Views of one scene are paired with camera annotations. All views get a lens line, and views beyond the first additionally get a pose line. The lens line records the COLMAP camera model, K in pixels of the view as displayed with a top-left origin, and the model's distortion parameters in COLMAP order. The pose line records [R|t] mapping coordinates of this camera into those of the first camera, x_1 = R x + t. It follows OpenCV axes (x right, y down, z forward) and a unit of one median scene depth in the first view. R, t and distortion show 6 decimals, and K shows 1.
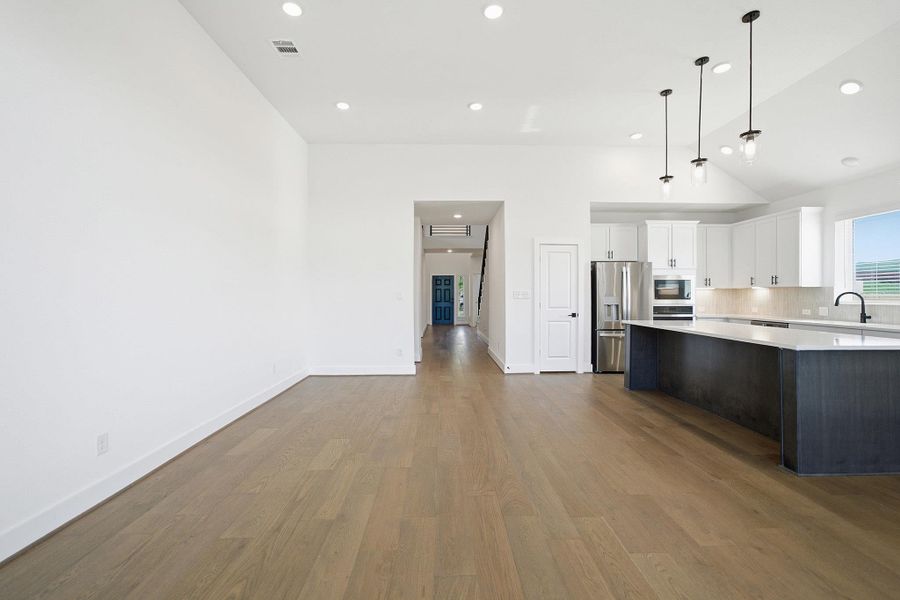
lens RADIAL K [[377.8, 0, 454.1], [0, 377.8, 295.4], [0, 0, 1]] dist [-0.008595, 0.005831]
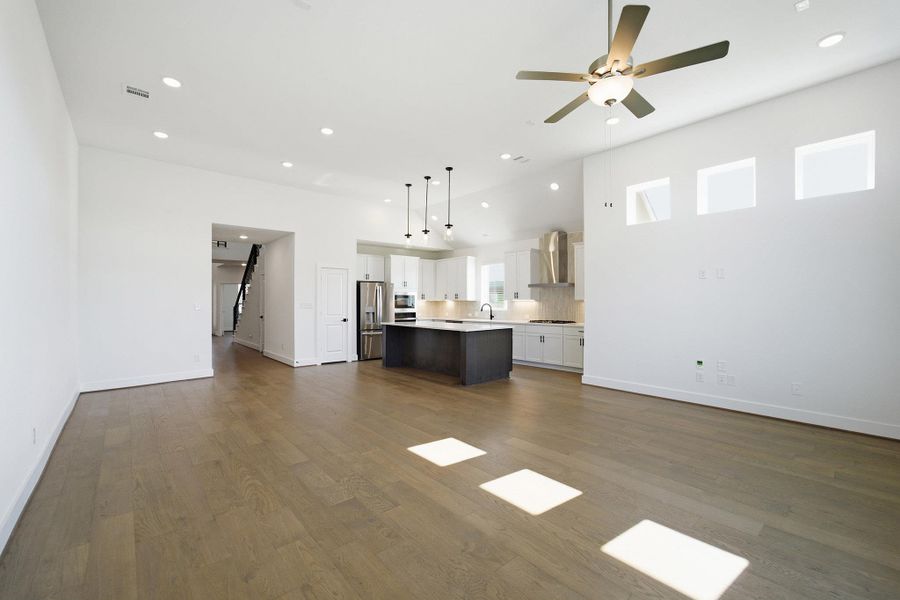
lens RADIAL K [[377.8, 0, 449.8], [0, 377.8, 302.1], [0, 0, 1]] dist [-0.008595, 0.005831]
pose [[0.766582, 0.002983, 0.642140, -0.281757], [-0.001456, 0.999995, -0.002908, -0.010499], [-0.642145, 0.001294, 0.766582, -0.306029]]
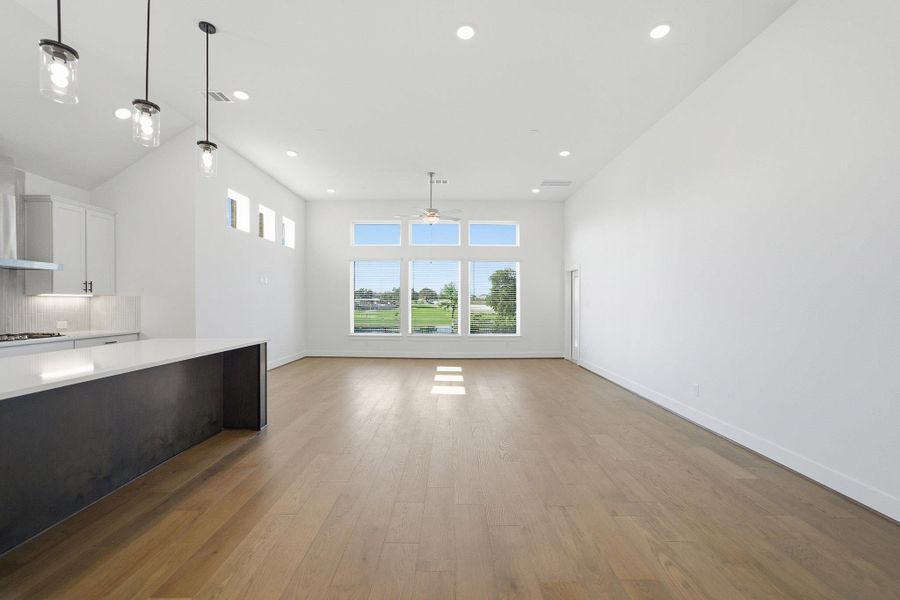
lens RADIAL K [[377.8, 0, 450.4], [0, 377.8, 301.7], [0, 0, 1]] dist [-0.008595, 0.005831]
pose [[-0.999585, 0.000947, 0.028791, 0.062431], [0.000923, 0.999999, -0.000854, -0.006554], [-0.028792, -0.000827, -0.999585, 1.115958]]
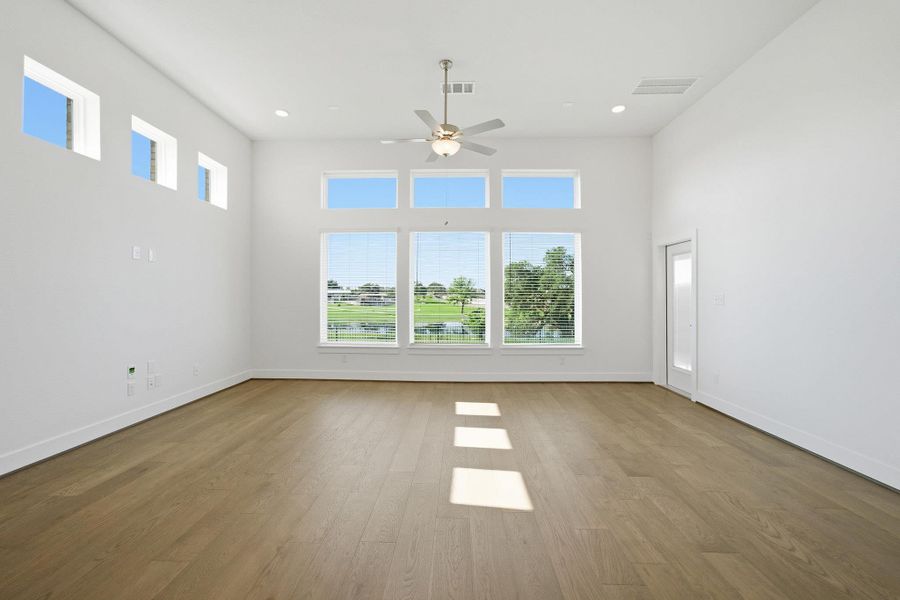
lens RADIAL K [[377.8, 0, 449.2], [0, 377.8, 295.7], [0, 0, 1]] dist [-0.008595, 0.005831]
pose [[-0.998543, 0.002292, 0.053910, 0.116557], [0.002091, 0.999991, -0.003778, -0.000378], [-0.053918, -0.003660, -0.998539, 0.590372]]
